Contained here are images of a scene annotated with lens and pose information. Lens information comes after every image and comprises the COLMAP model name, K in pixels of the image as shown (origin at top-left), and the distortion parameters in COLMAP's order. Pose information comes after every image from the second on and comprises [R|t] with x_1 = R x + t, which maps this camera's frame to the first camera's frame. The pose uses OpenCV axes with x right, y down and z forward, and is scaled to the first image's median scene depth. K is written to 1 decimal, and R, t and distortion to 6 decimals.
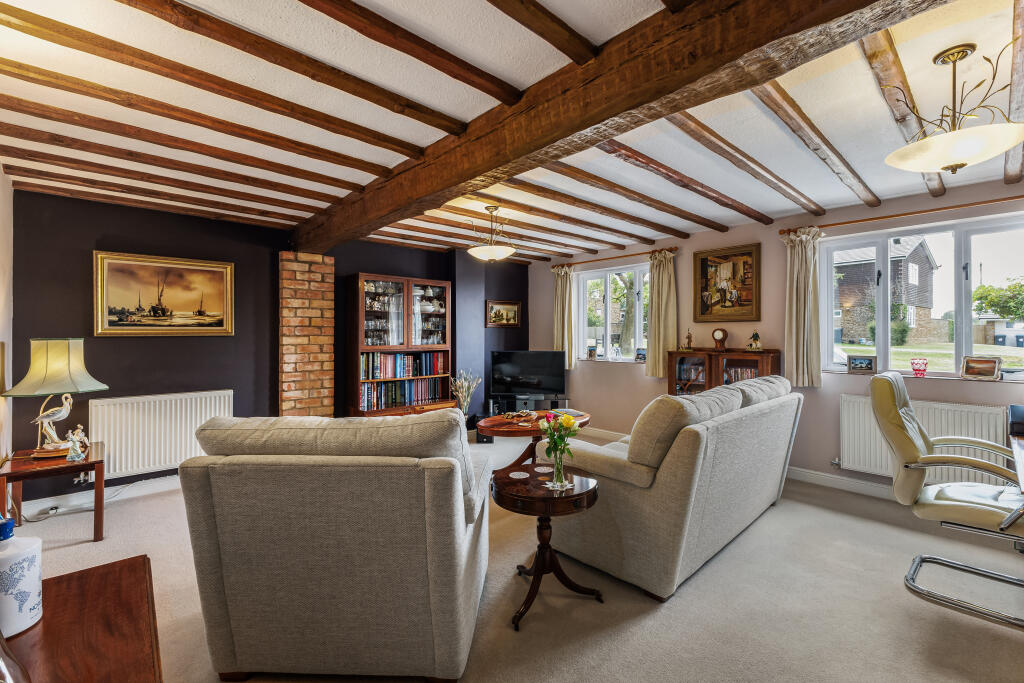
lens RADIAL K [[443.1, 0, 511.9], [0, 443.1, 336.3], [0, 0, 1]] dist [0.002374, 0.000225]
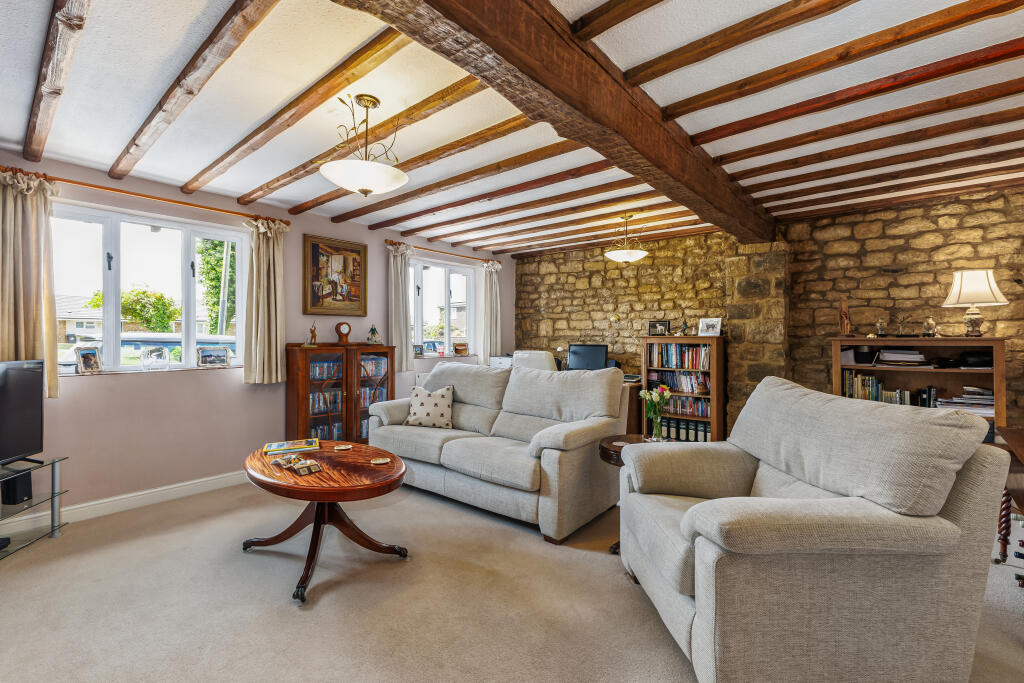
lens RADIAL K [[443.1, 0, 512.0], [0, 443.1, 337.4], [0, 0, 1]] dist [0.002374, 0.000225]
pose [[-0.129708, -0.004675, 0.991541, -0.536504], [0.001921, 0.999986, 0.004966, 0.011450], [-0.991550, 0.002549, -0.129698, 0.745999]]
